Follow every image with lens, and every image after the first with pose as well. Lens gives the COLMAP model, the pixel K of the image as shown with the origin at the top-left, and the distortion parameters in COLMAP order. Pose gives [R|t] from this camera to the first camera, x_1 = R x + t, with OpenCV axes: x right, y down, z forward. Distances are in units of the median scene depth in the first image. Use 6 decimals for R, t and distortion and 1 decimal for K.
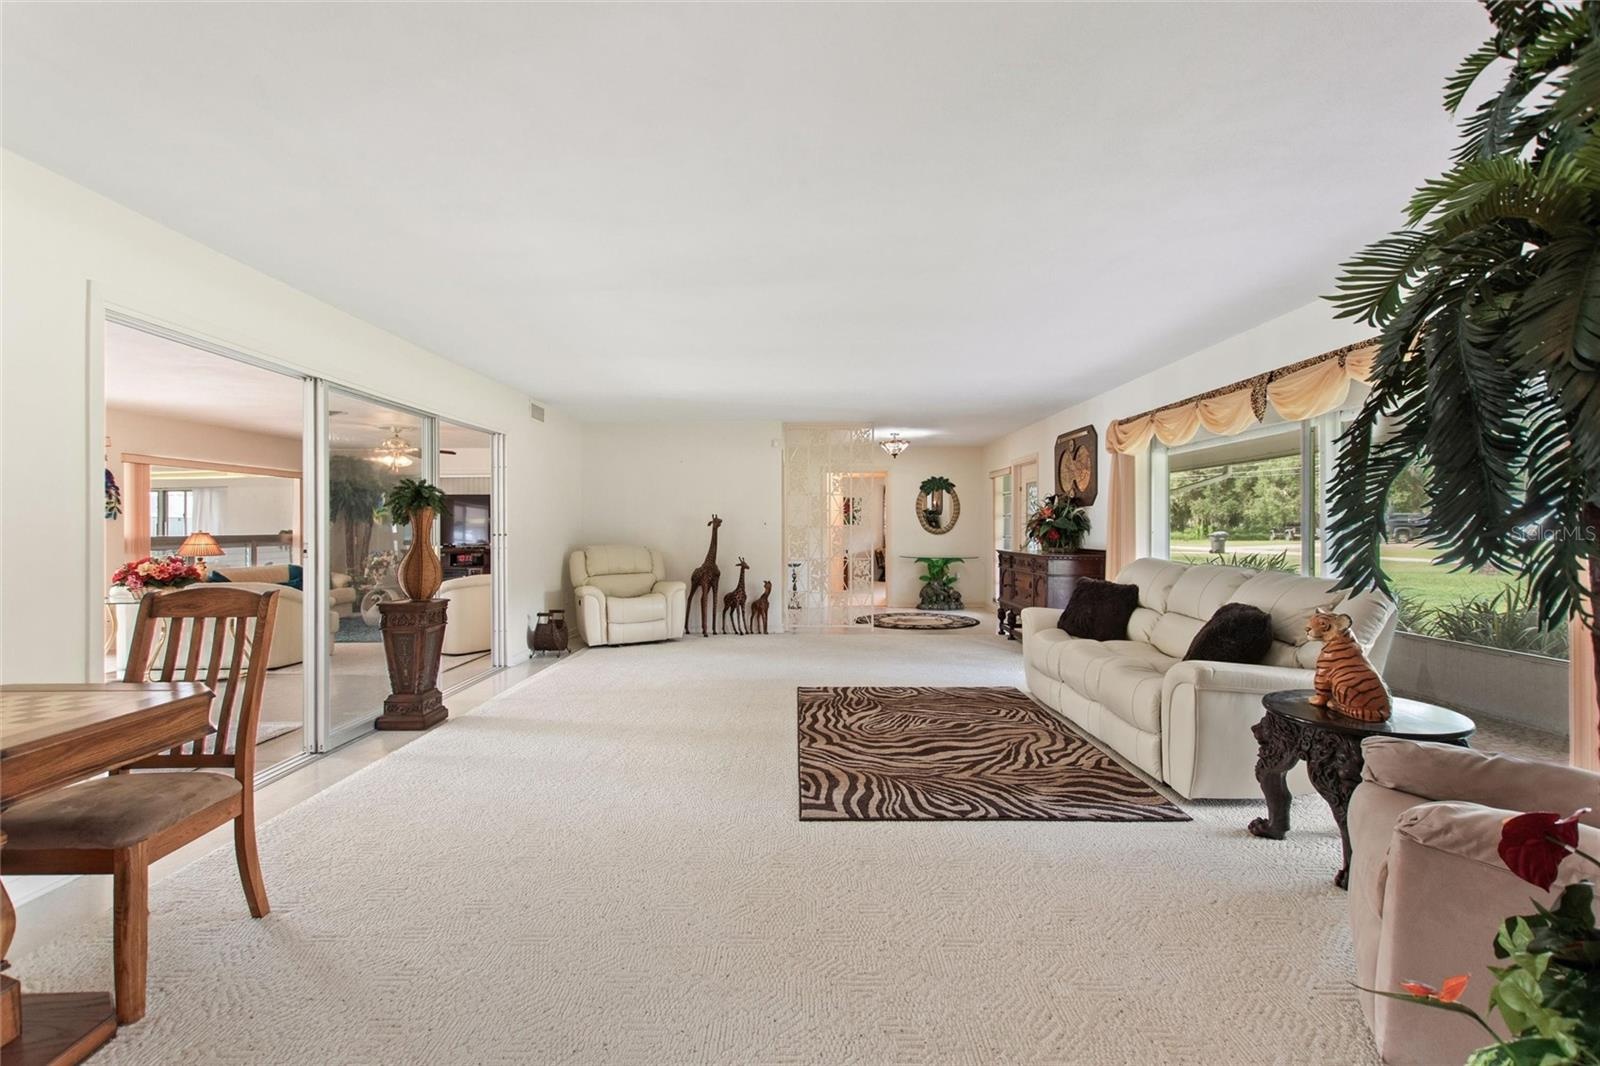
lens RADIAL K [[711.6, 0, 797.7], [0, 711.6, 523.7], [0, 0, 1]] dist [0.004281, 0.000151]
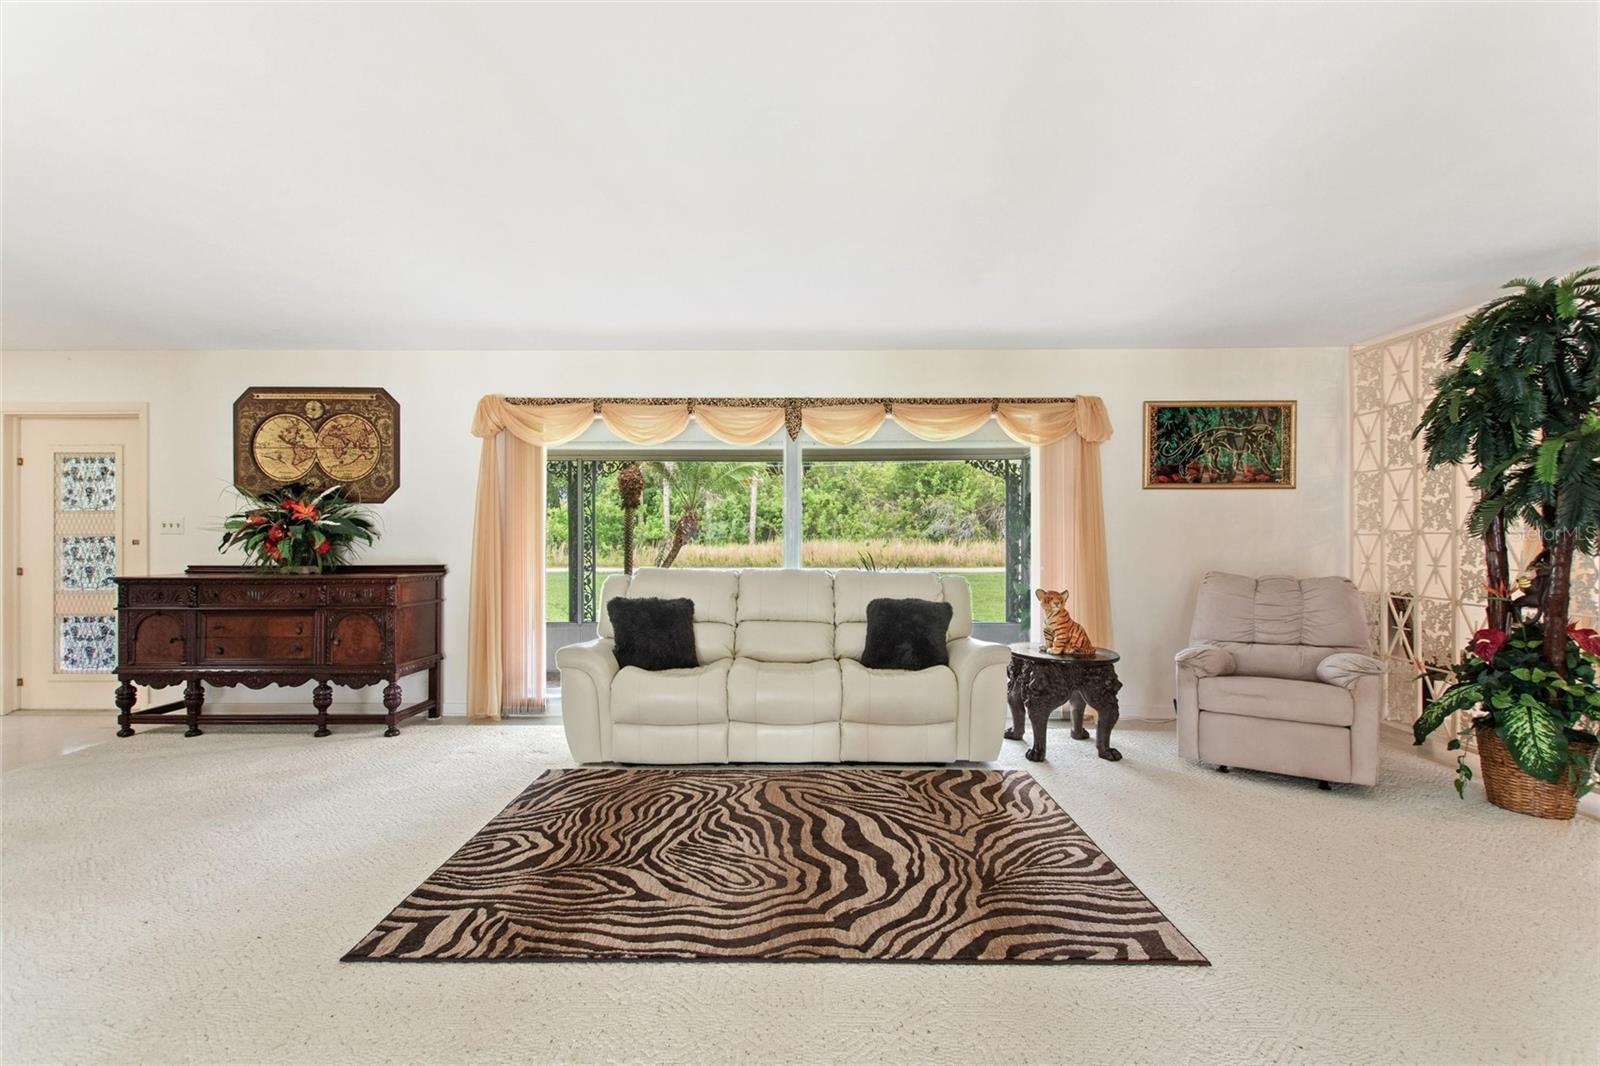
lens RADIAL K [[711.6, 0, 794.6], [0, 711.6, 537.0], [0, 0, 1]] dist [0.004281, 0.000151]
pose [[0.015609, -0.002457, 0.999875, -0.277592], [-0.004855, 0.999985, 0.002533, 0.004186], [-0.999866, -0.004894, 0.015597, 0.565211]]
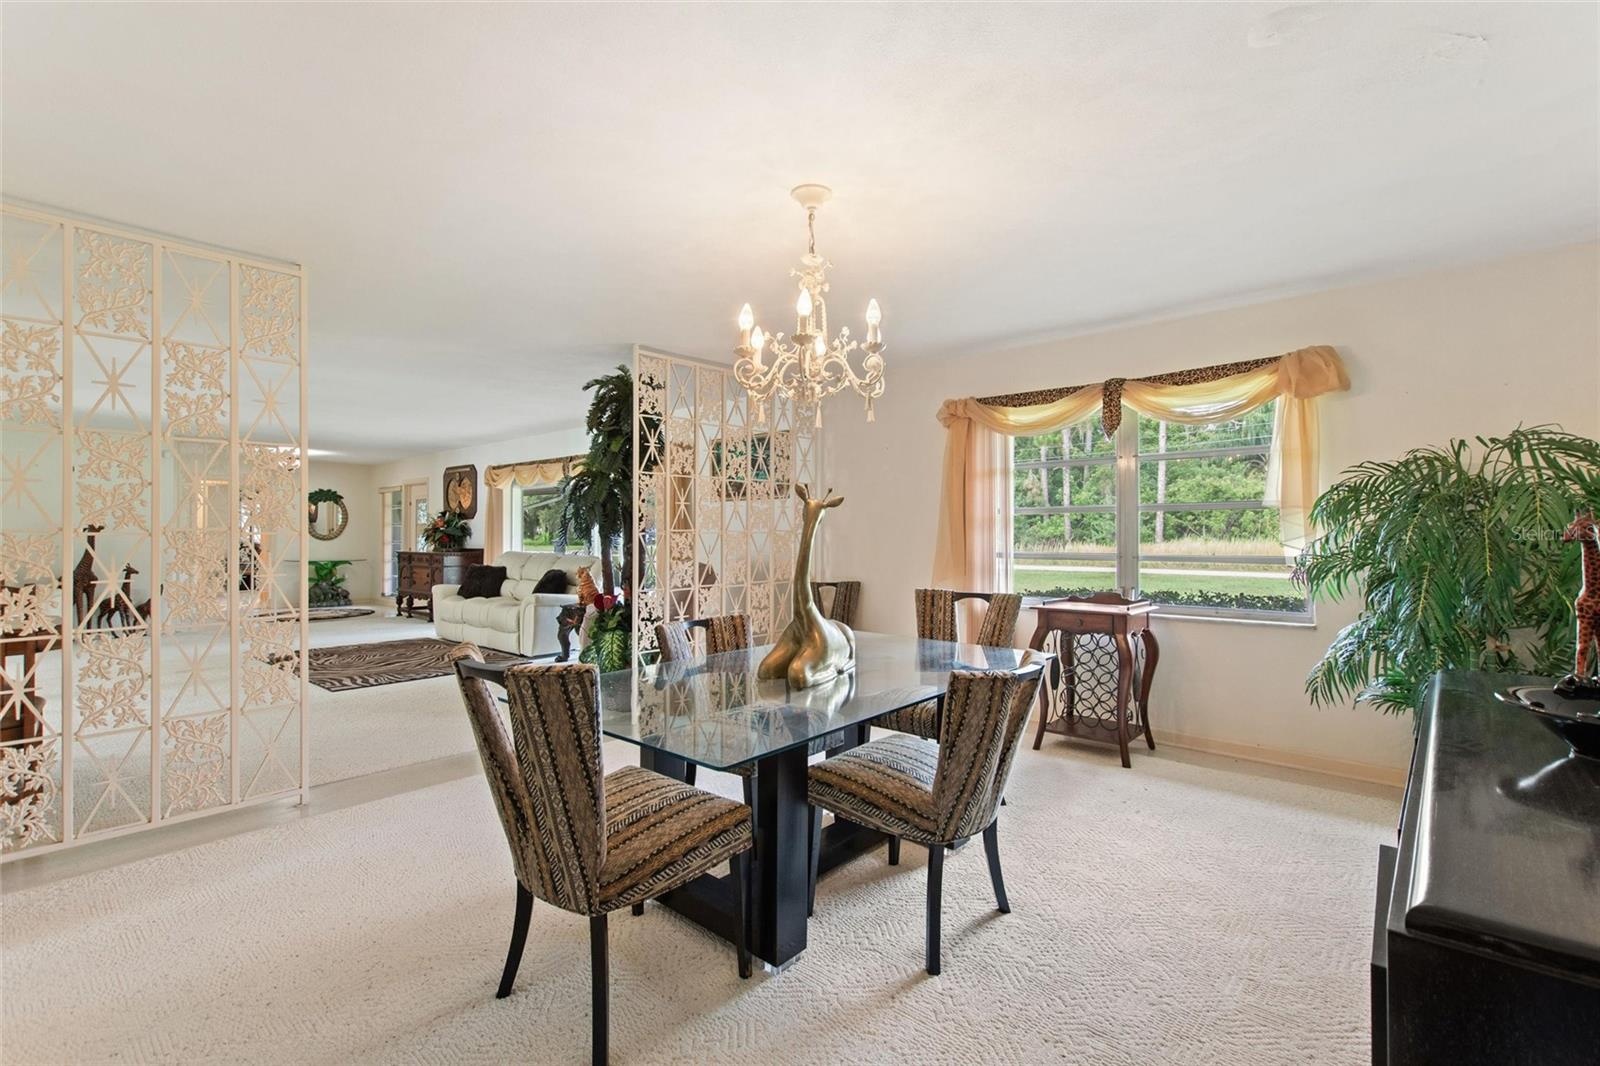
lens RADIAL K [[711.6, 0, 797.1], [0, 711.6, 530.3], [0, 0, 1]] dist [0.004281, 0.000151]
pose [[0.657704, 0.003439, 0.753268, -0.251857], [-0.002808, 0.999994, -0.002114, -0.000637], [-0.753271, -0.000725, 0.657710, -0.469278]]
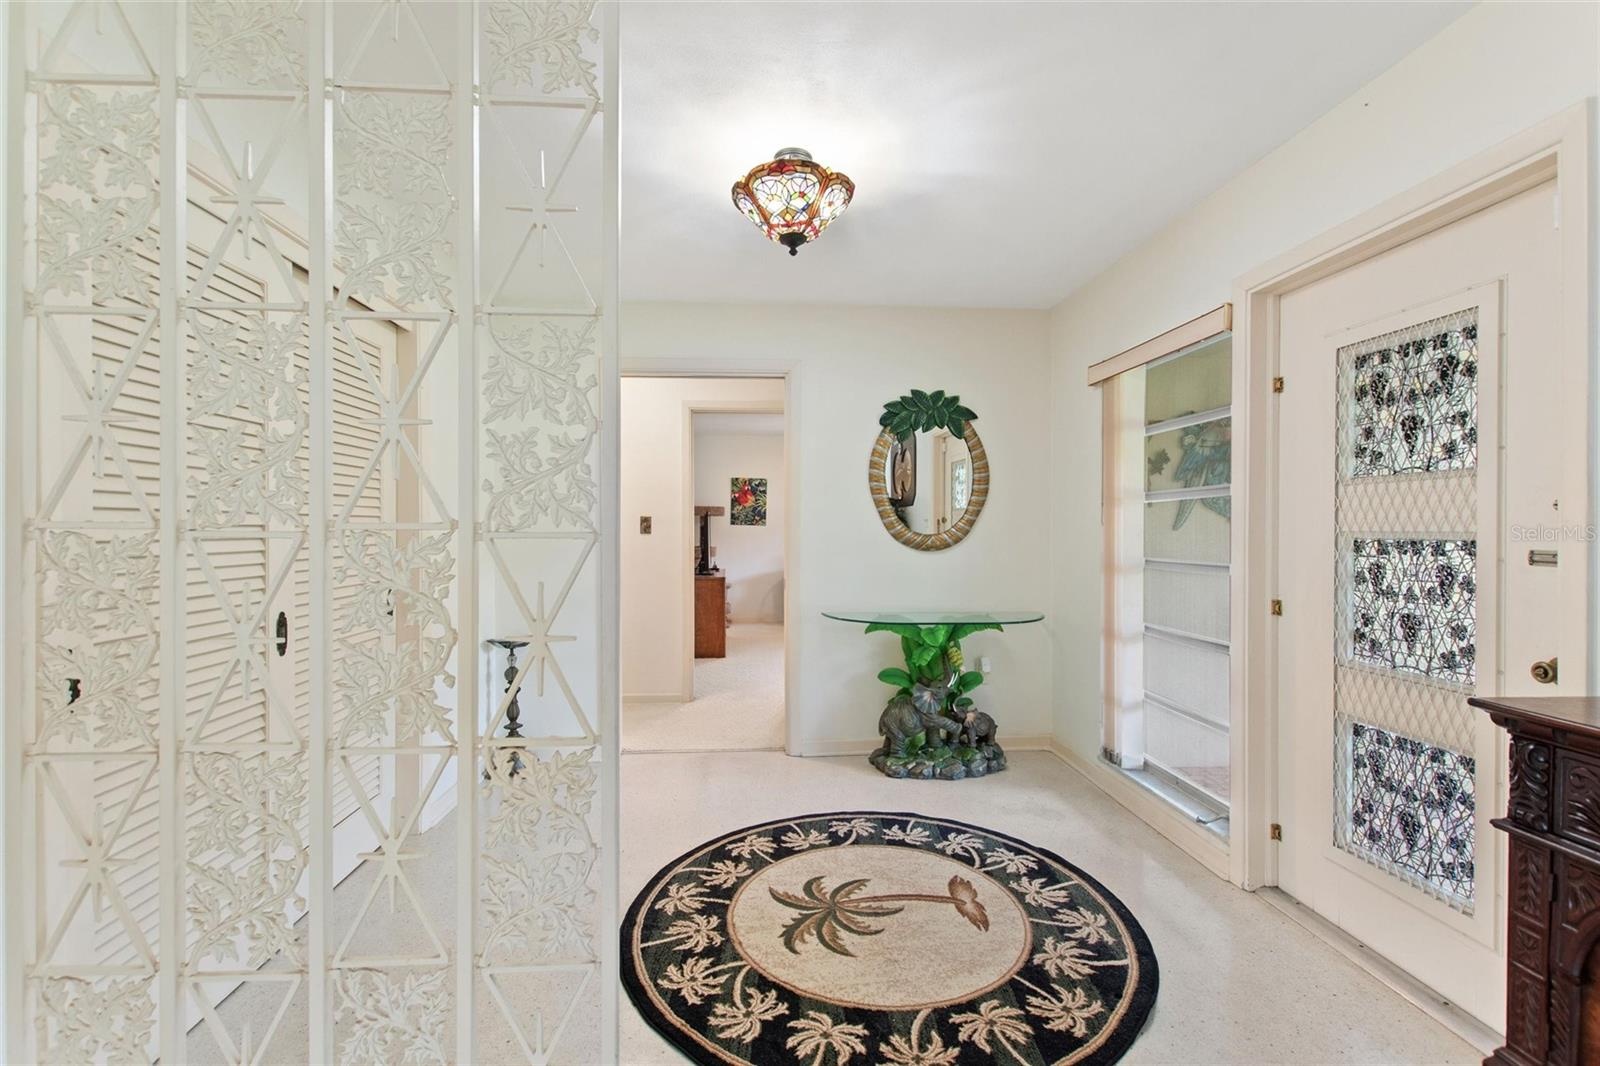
lens RADIAL K [[711.6, 0, 805.9], [0, 711.6, 531.1], [0, 0, 1]] dist [0.004281, 0.000151]
pose [[0.996057, 0.001409, 0.088710, 0.162998], [-0.002098, 0.999968, 0.007681, 0.004175], [-0.088696, -0.007837, 0.996028, 1.021776]]
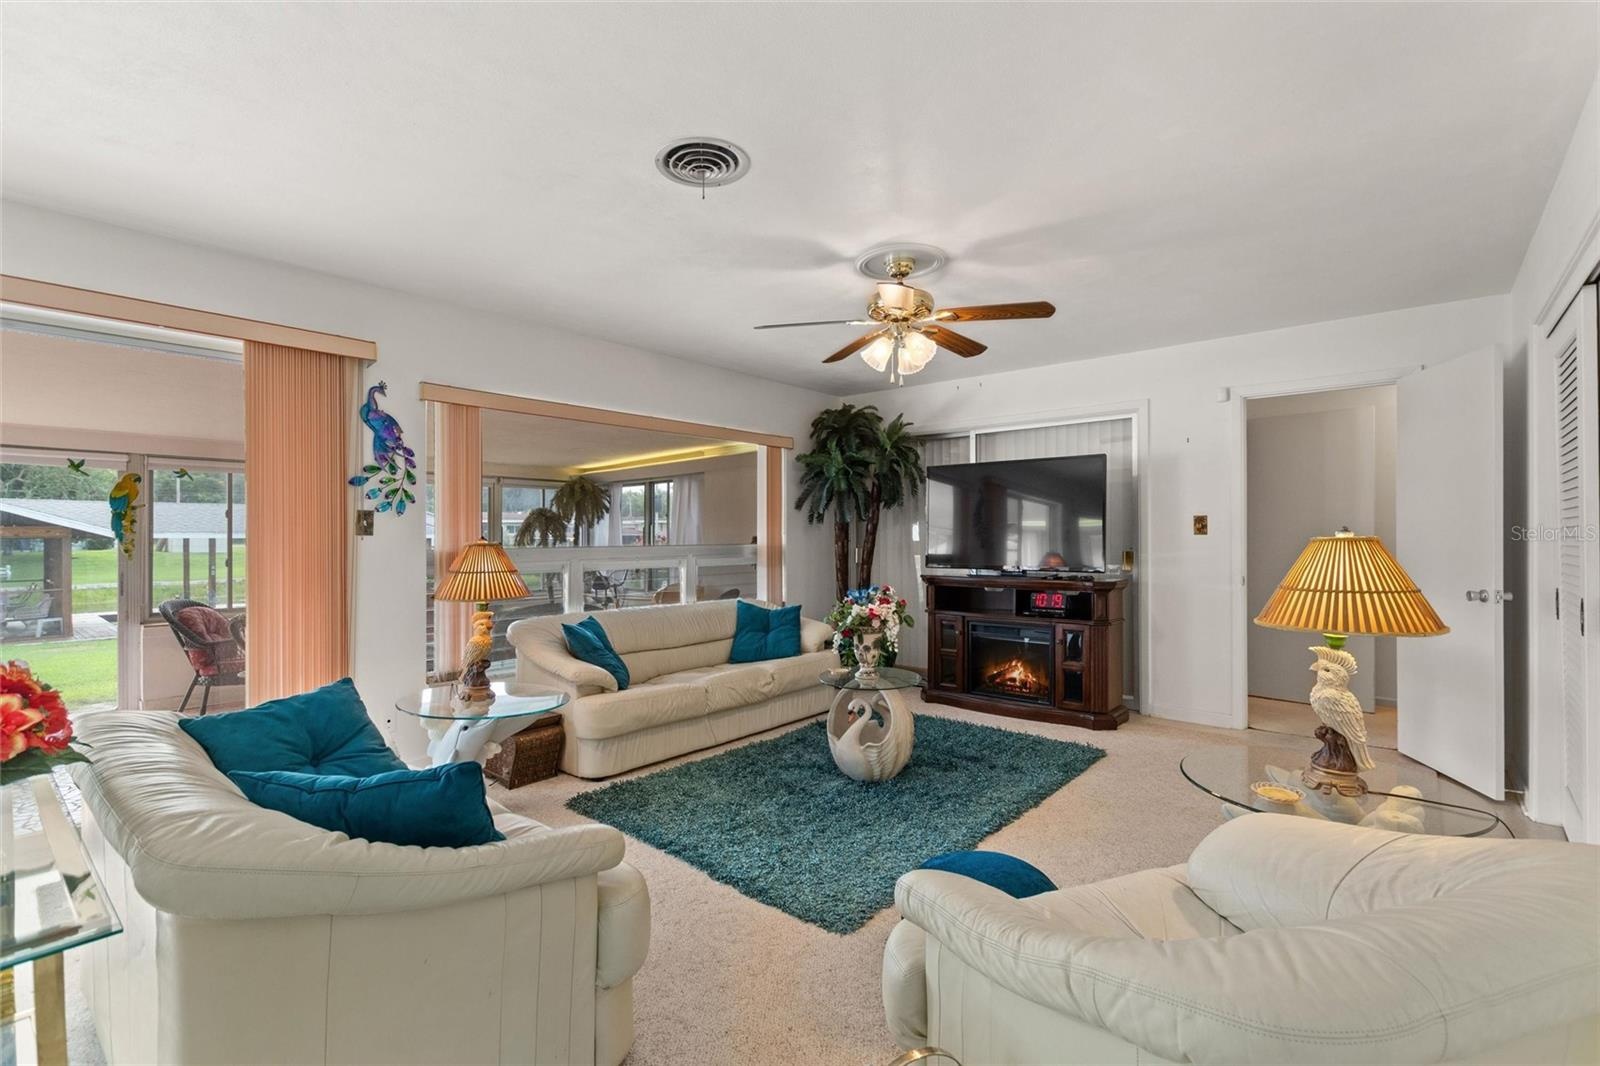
lens RADIAL K [[711.6, 0, 797.4], [0, 711.6, 540.5], [0, 0, 1]] dist [0.004281, 0.000151]
pose [[0.760543, 0.005188, -0.649267, -0.438817], [0.004718, 0.999898, 0.013516, 0.006711], [0.649270, -0.013343, 0.760441, 0.825857]]
